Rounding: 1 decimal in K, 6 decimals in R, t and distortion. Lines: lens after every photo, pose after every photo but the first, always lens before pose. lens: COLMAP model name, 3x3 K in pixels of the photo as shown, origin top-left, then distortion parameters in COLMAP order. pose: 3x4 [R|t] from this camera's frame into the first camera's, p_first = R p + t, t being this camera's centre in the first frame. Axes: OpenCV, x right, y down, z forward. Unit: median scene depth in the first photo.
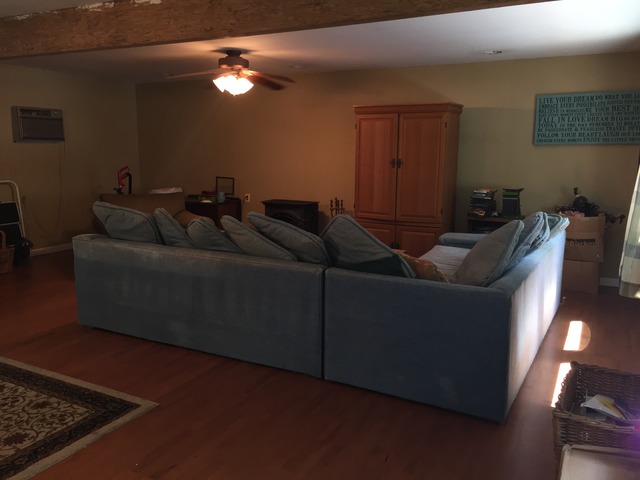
lens RADIAL K [[540.6, 0, 320.0], [0, 540.6, 240.0], [0, 0, 1]] dist [0.076095, -0.089022]
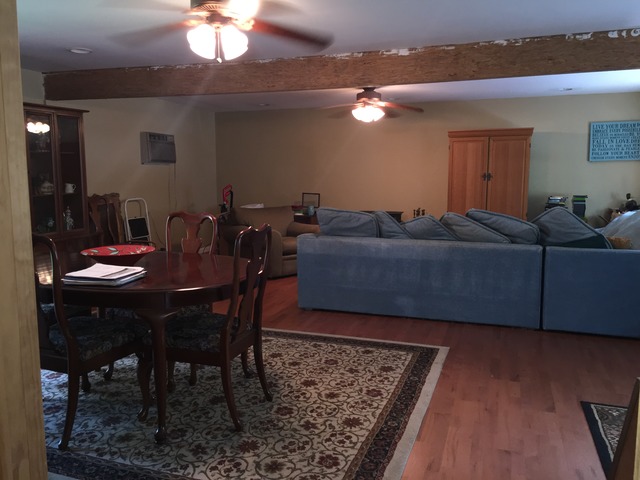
lens RADIAL K [[540.6, 0, 320.0], [0, 540.6, 240.0], [0, 0, 1]] dist [0.076095, -0.089022]
pose [[0.988582, -0.028216, 0.148017, -0.461050], [0.035050, 0.998427, -0.043765, 0.046579], [-0.146549, 0.048453, 0.988016, -0.172812]]
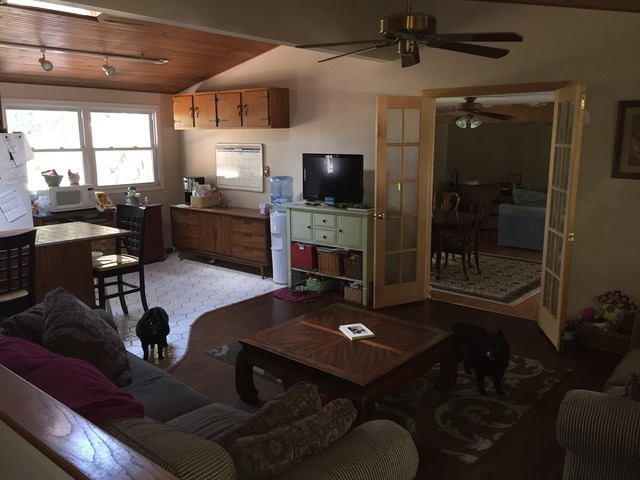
lens RADIAL K [[540.6, 0, 320.0], [0, 540.6, 240.0], [0, 0, 1]] dist [0.076095, -0.089022]
pose [[0.974573, 0.028275, -0.222279, -0.526160], [-0.024637, 0.999514, 0.019123, 0.088307], [0.222711, -0.013161, 0.974796, -1.025844]]
